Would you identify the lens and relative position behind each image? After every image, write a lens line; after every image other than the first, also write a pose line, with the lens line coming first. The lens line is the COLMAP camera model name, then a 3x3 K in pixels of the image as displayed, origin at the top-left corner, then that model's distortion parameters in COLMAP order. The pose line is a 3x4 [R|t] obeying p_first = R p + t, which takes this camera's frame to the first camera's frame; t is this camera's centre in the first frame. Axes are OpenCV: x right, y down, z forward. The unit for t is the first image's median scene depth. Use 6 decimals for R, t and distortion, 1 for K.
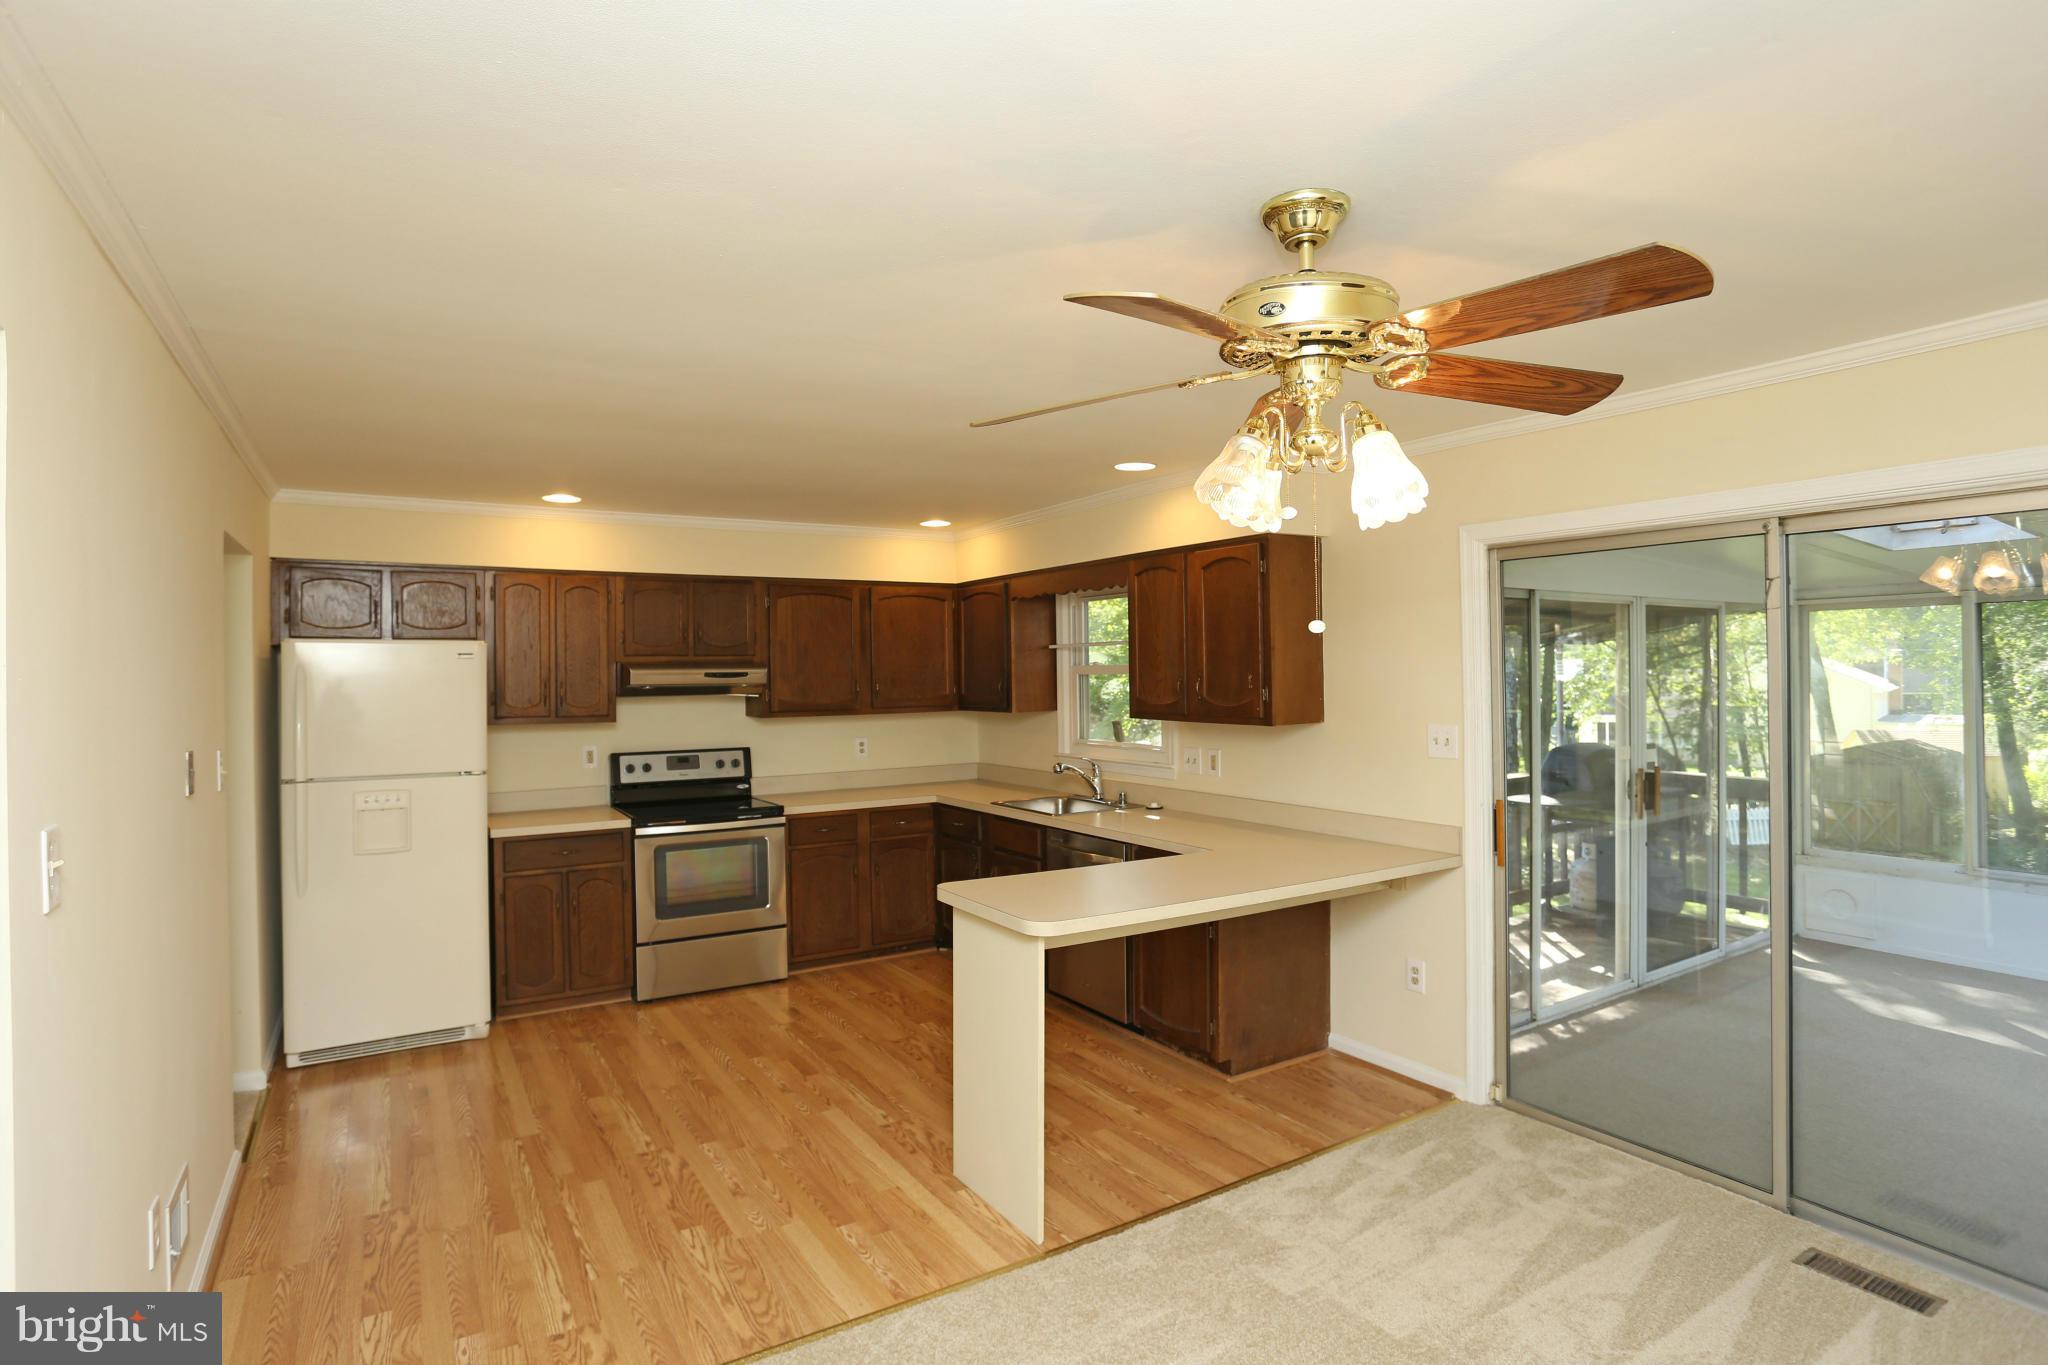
lens RADIAL K [[1041.1, 0, 1015.8], [0, 1041.1, 672.7], [0, 0, 1]] dist [-0.082575, 0.049156]
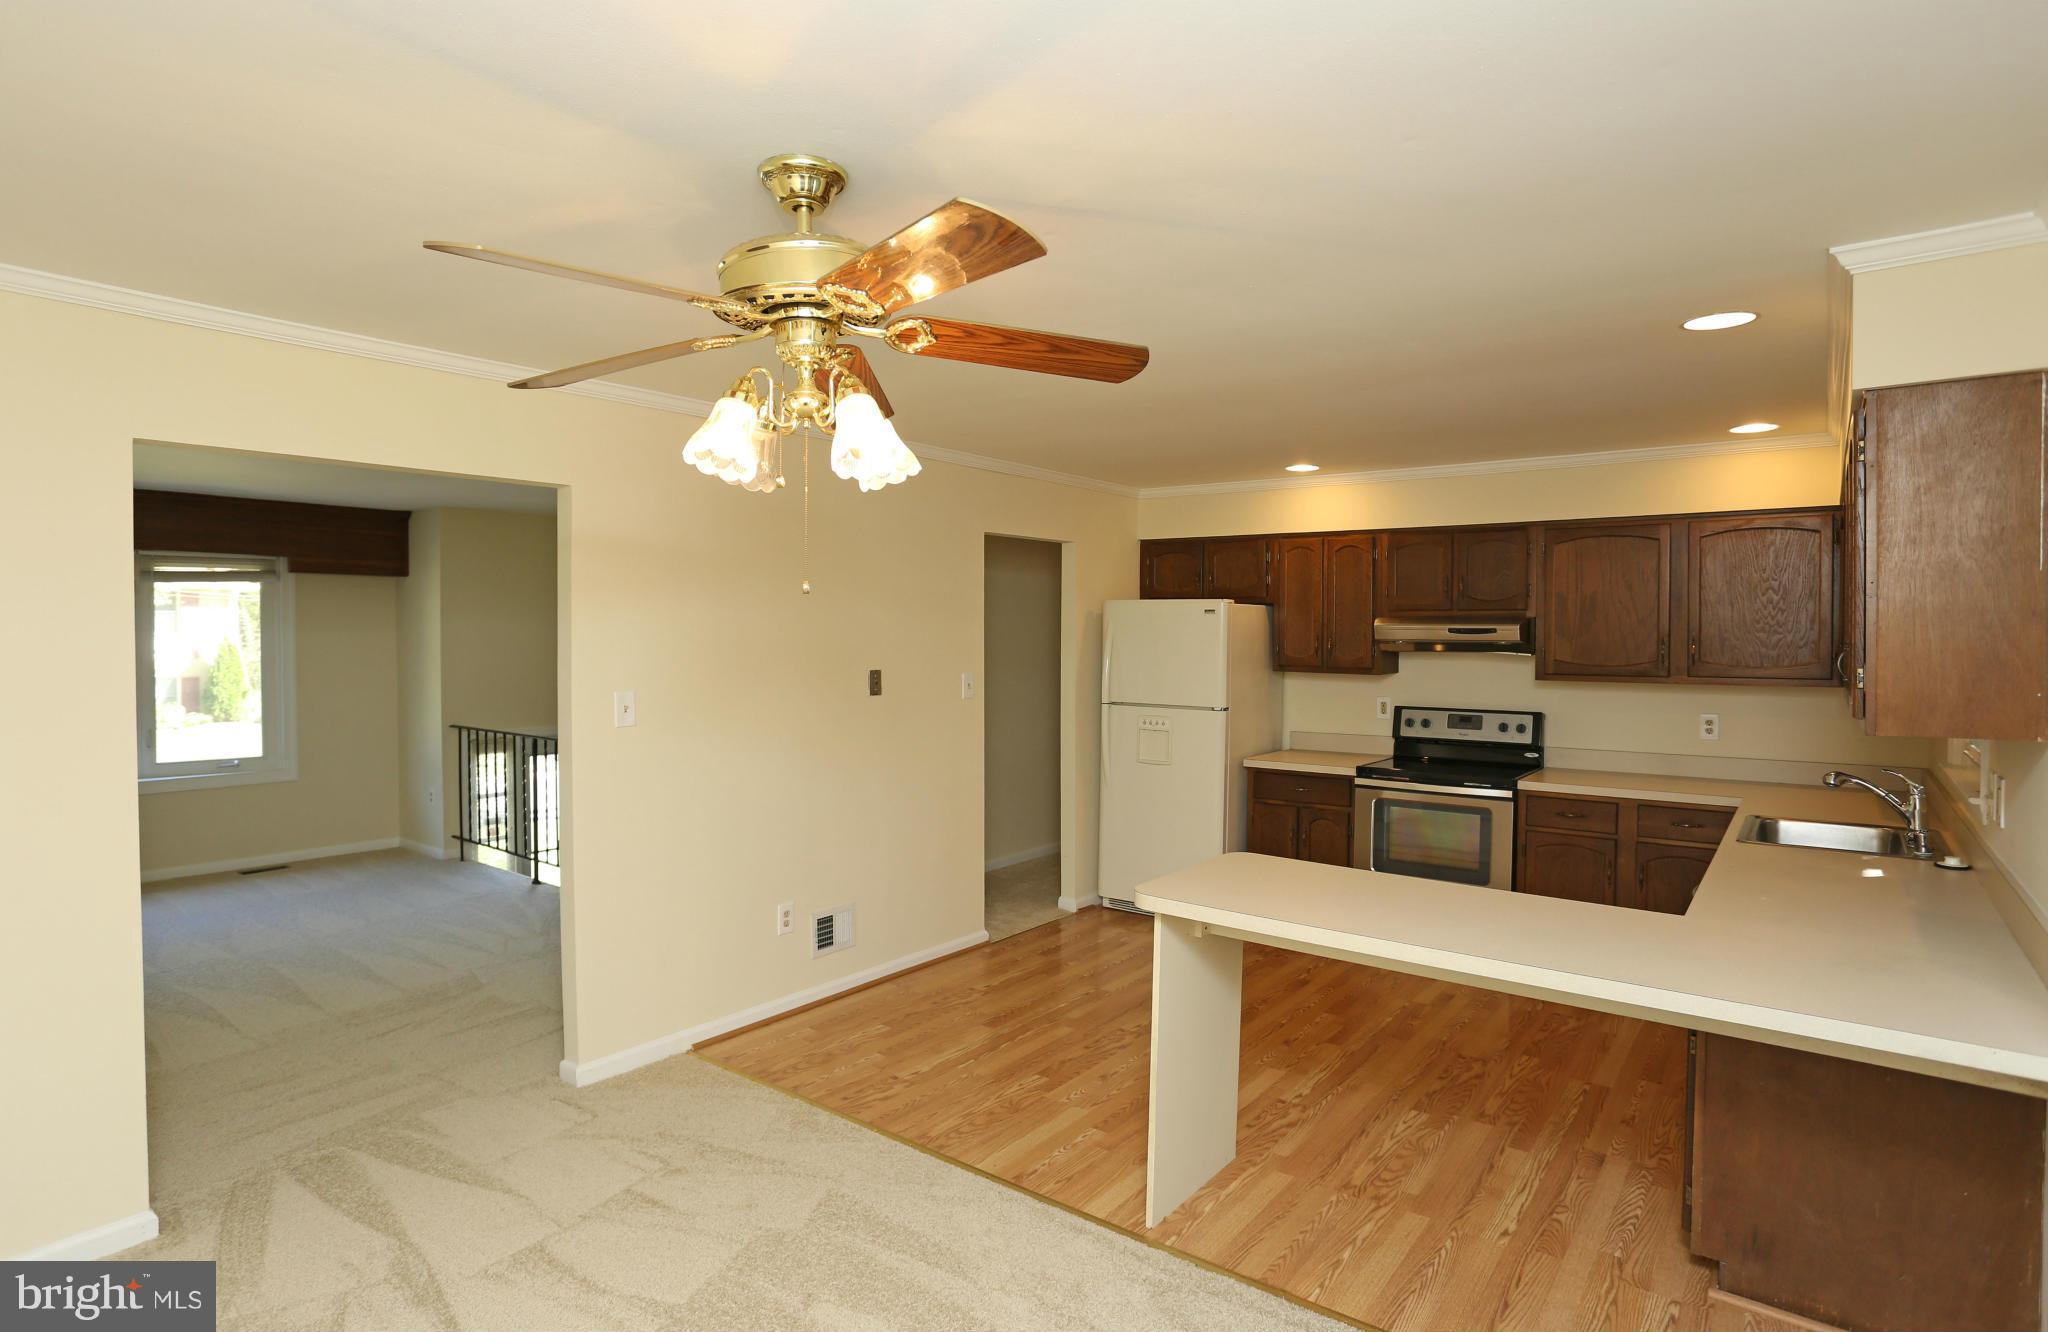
lens RADIAL K [[1055.5, 0, 1024.0], [0, 1055.5, 666.0], [0, 0, 1]] dist [-0.045486, 0.000447]
pose [[0.354622, 0.042926, -0.934024, 0.490132], [-0.006258, 0.999032, 0.043538, -0.004927], [0.934989, -0.009595, 0.354547, 0.308155]]
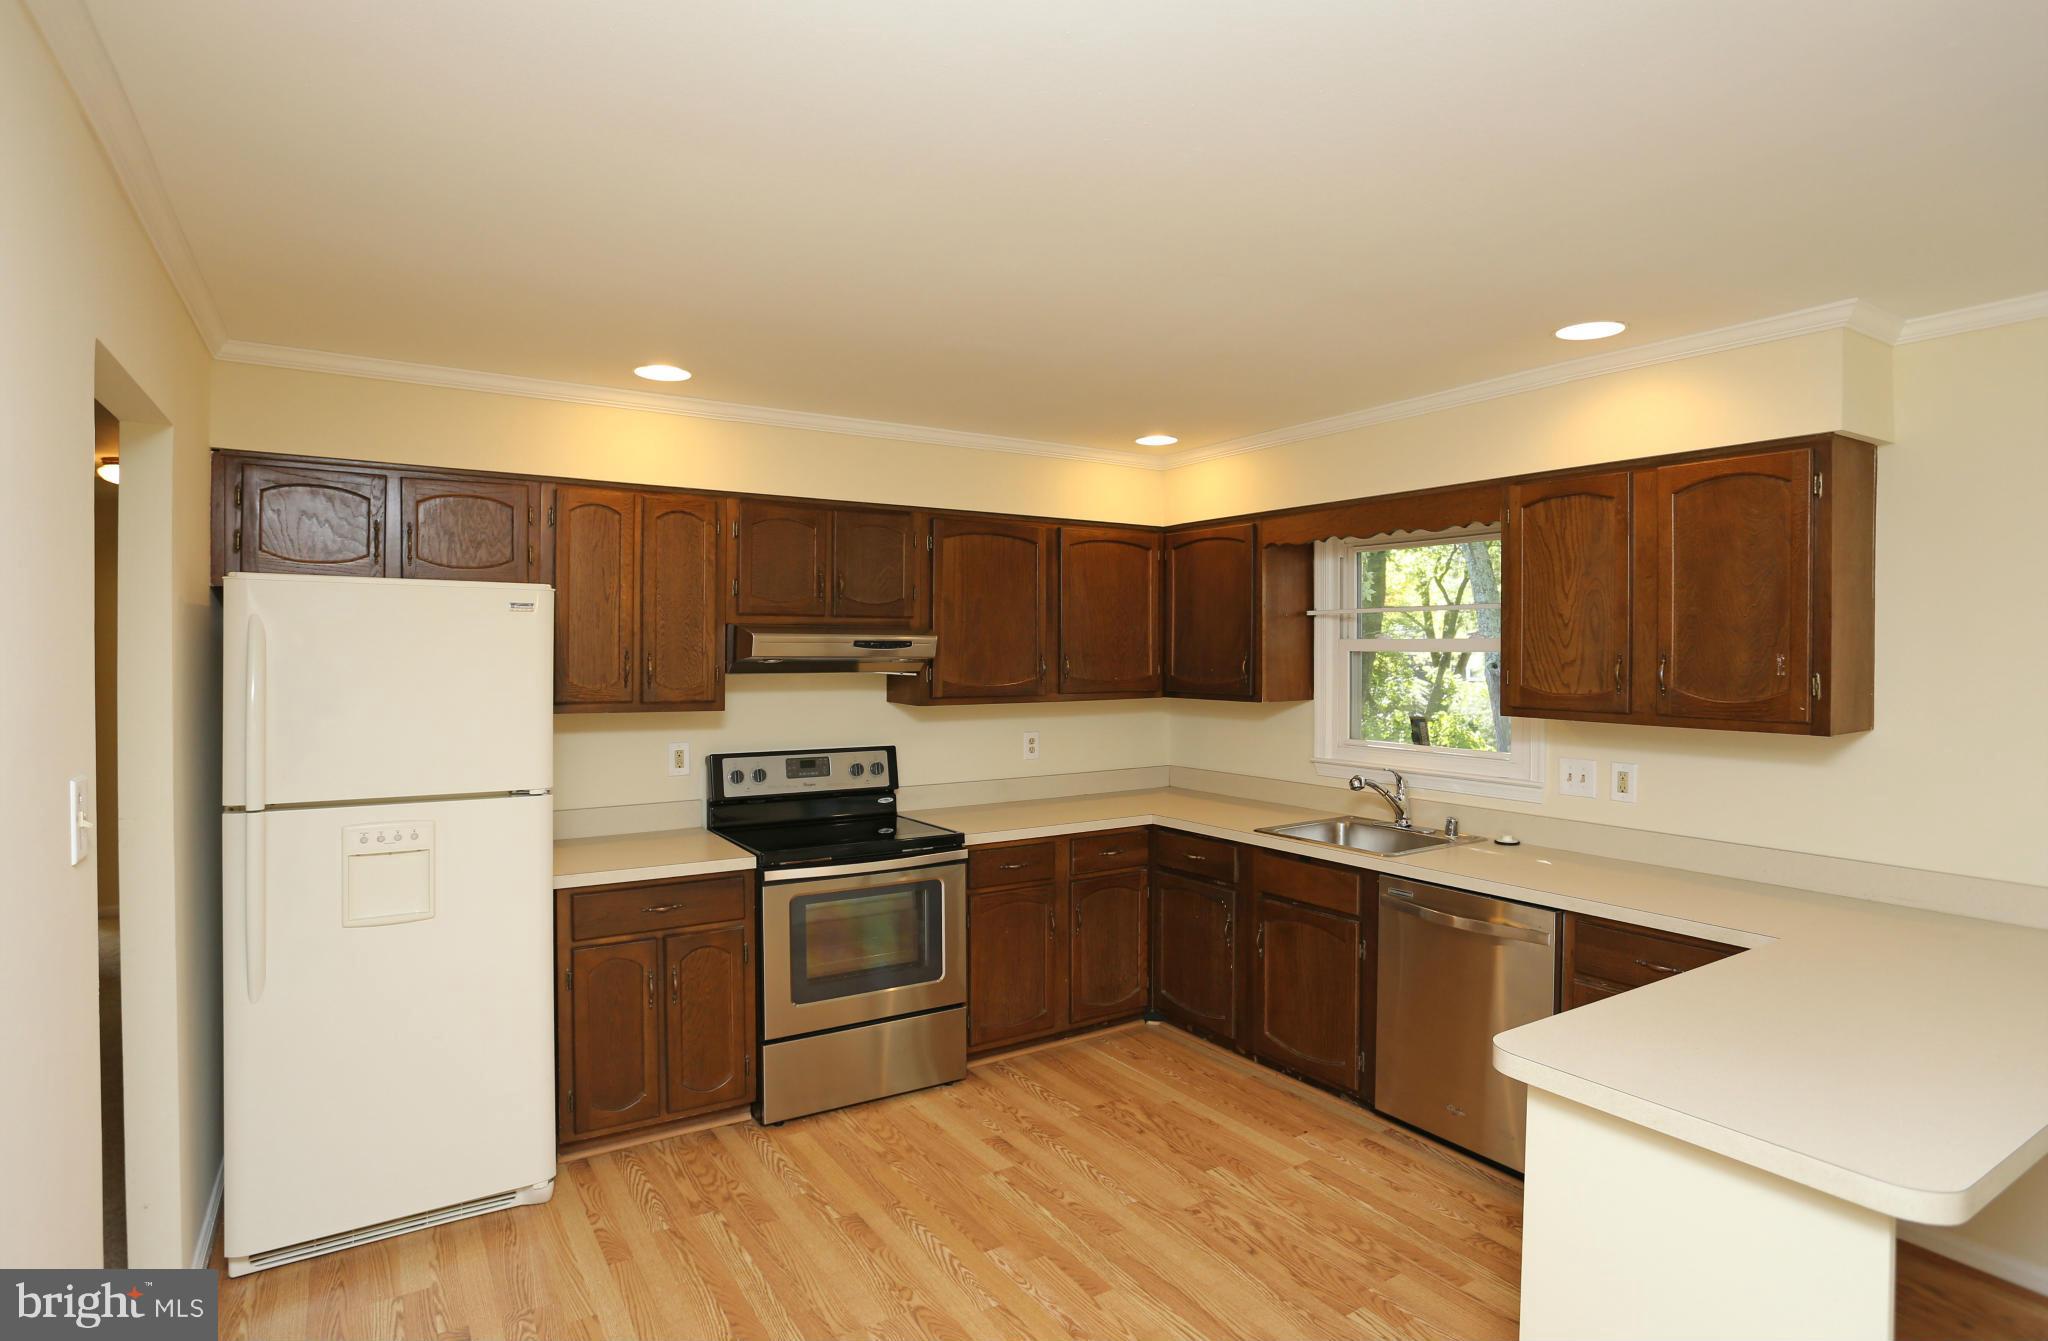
lens RADIAL K [[1053.4, 0, 1019.5], [0, 1053.4, 663.0], [0, 0, 1]] dist [-0.083536, 0.045045]
pose [[0.999771, 0.014314, 0.015938, -0.212876], [-0.014504, 0.999824, 0.011886, 0.005271], [-0.015765, -0.012114, 0.999802, 0.313329]]
